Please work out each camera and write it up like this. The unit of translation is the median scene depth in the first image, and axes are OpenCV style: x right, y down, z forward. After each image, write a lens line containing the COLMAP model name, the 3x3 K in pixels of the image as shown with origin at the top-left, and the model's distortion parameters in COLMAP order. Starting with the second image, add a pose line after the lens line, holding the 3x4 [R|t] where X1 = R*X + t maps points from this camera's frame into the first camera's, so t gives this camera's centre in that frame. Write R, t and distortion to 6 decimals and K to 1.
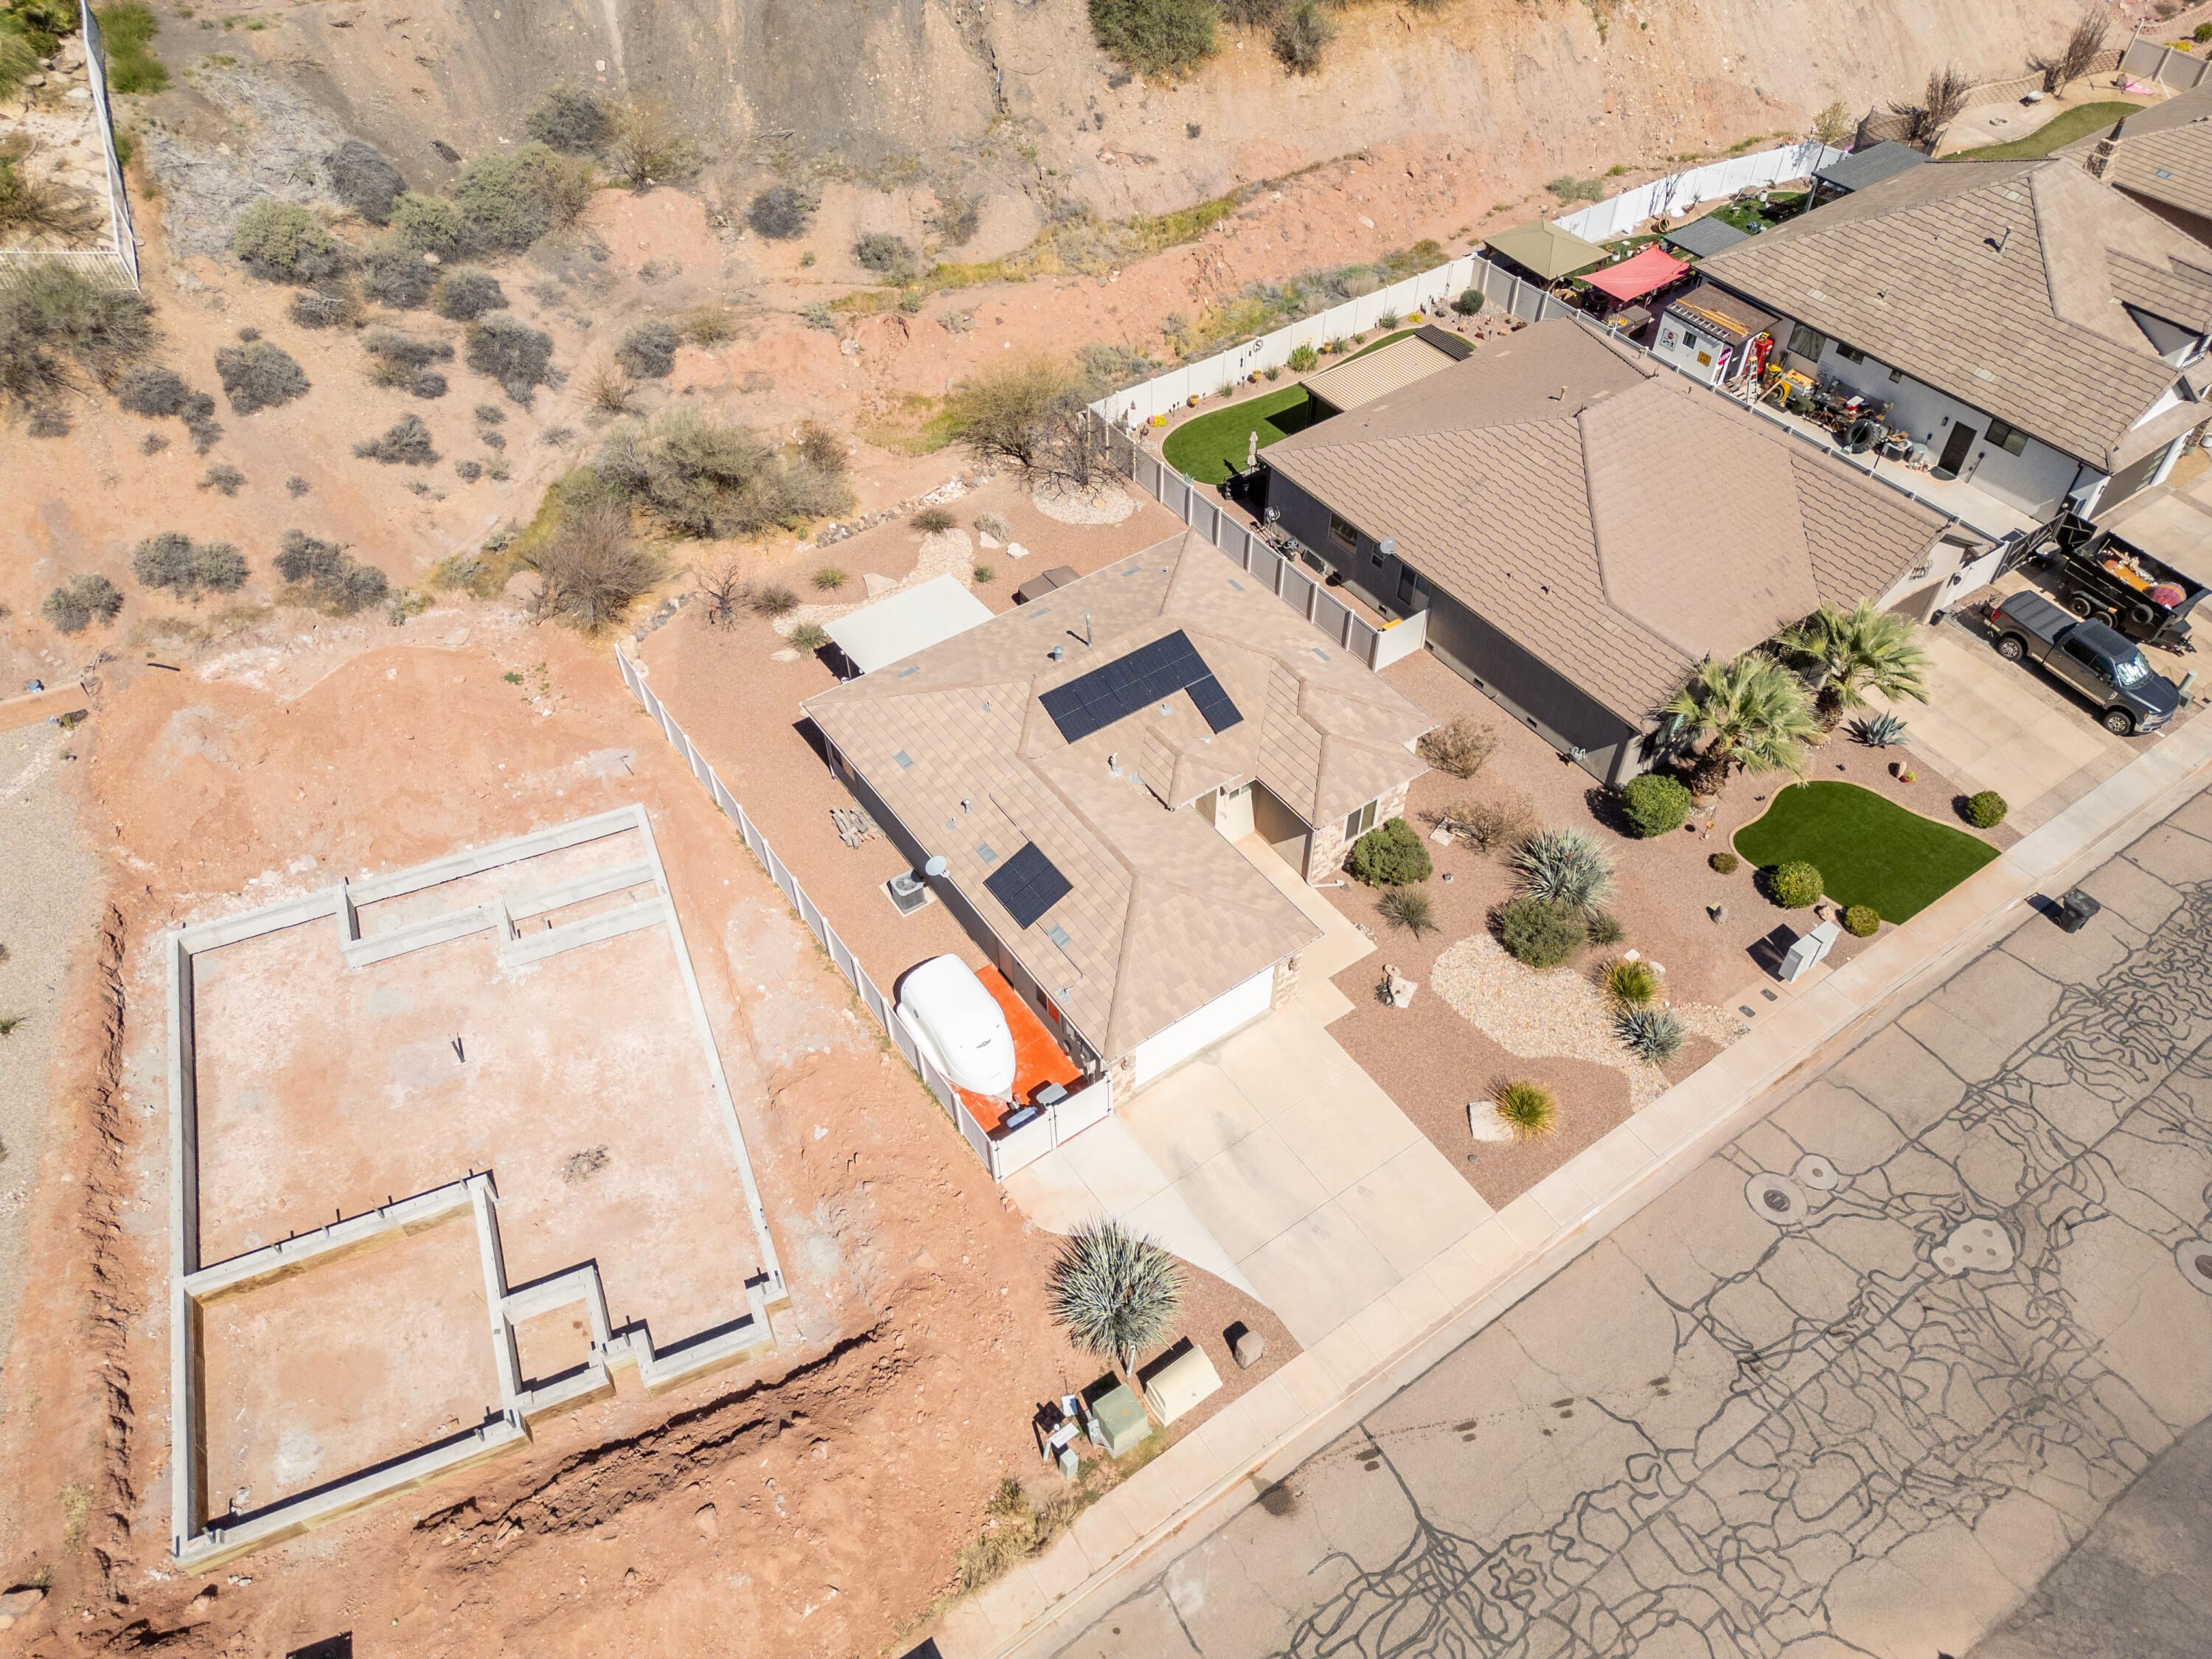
lens RADIAL K [[1550.7, 0, 1105.9], [0, 1550.7, 826.7], [0, 0, 1]] dist [0.072307, -0.068238]
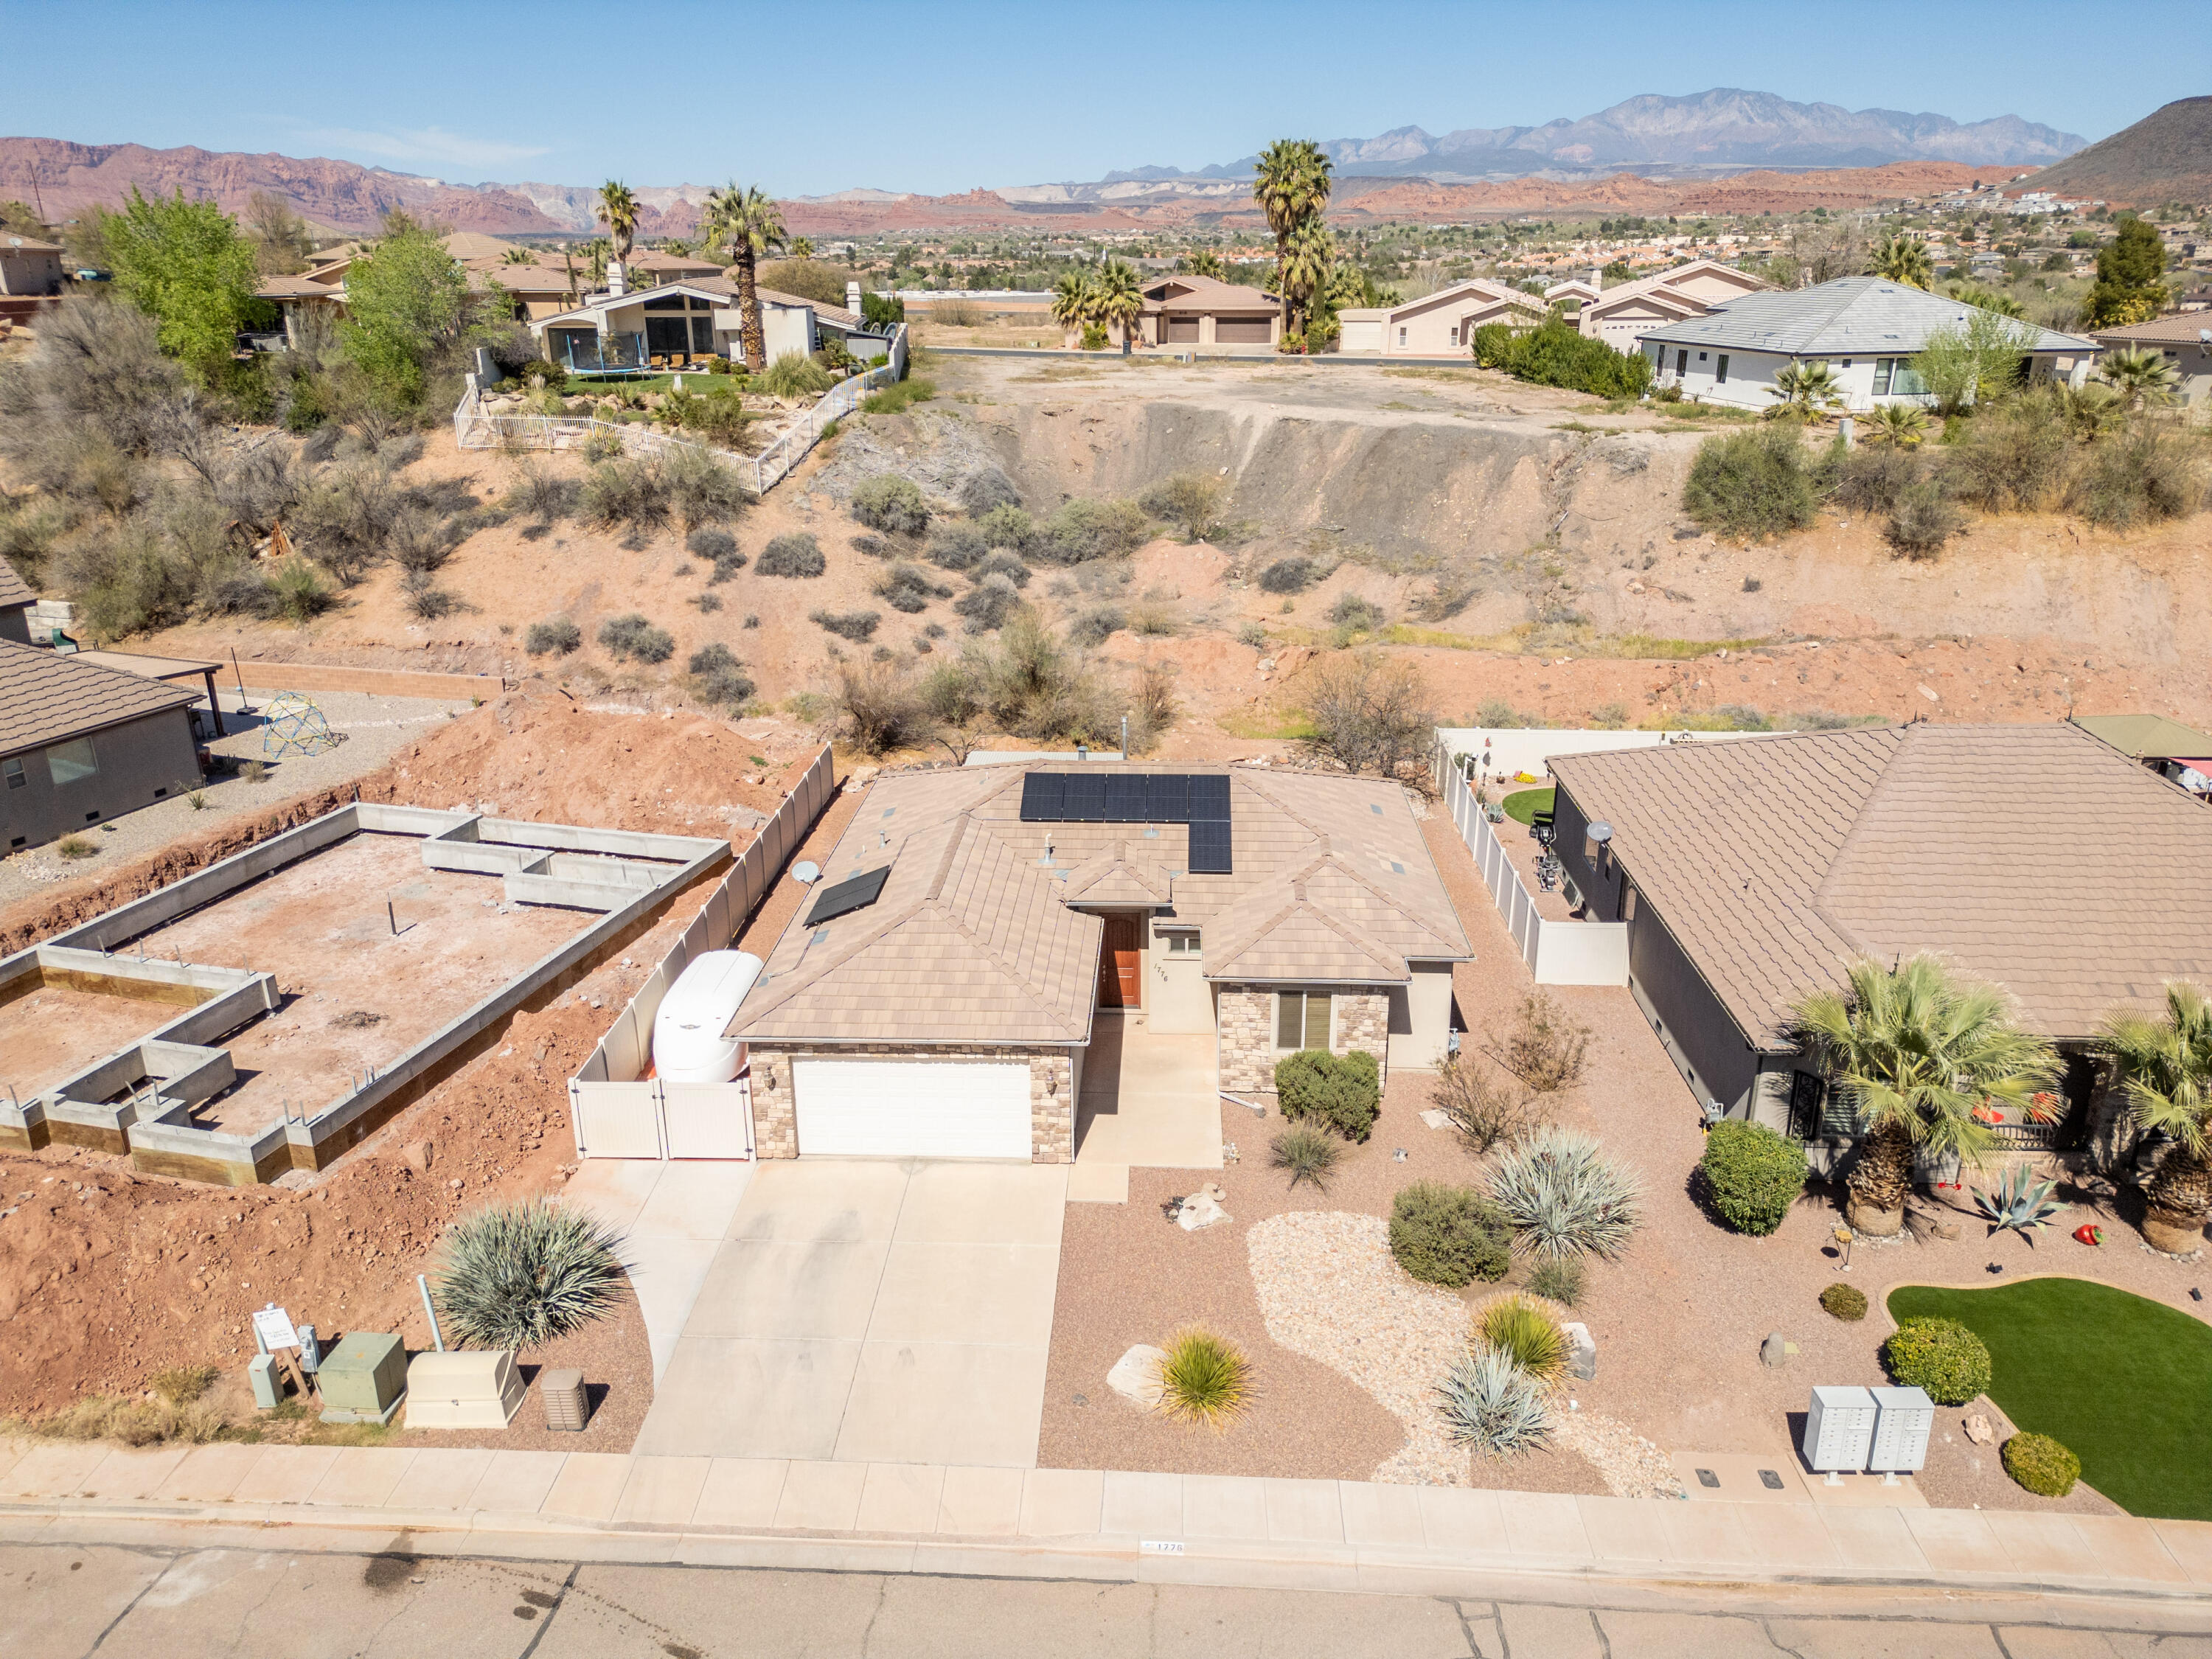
lens RADIAL K [[1550.7, 0, 1107.6], [0, 1550.7, 823.9], [0, 0, 1]] dist [0.072307, -0.068238]
pose [[0.790086, 0.215600, -0.573830, 0.440035], [-0.452207, 0.836989, -0.308153, 0.164744], [0.413852, 0.502957, 0.758789, 0.328675]]
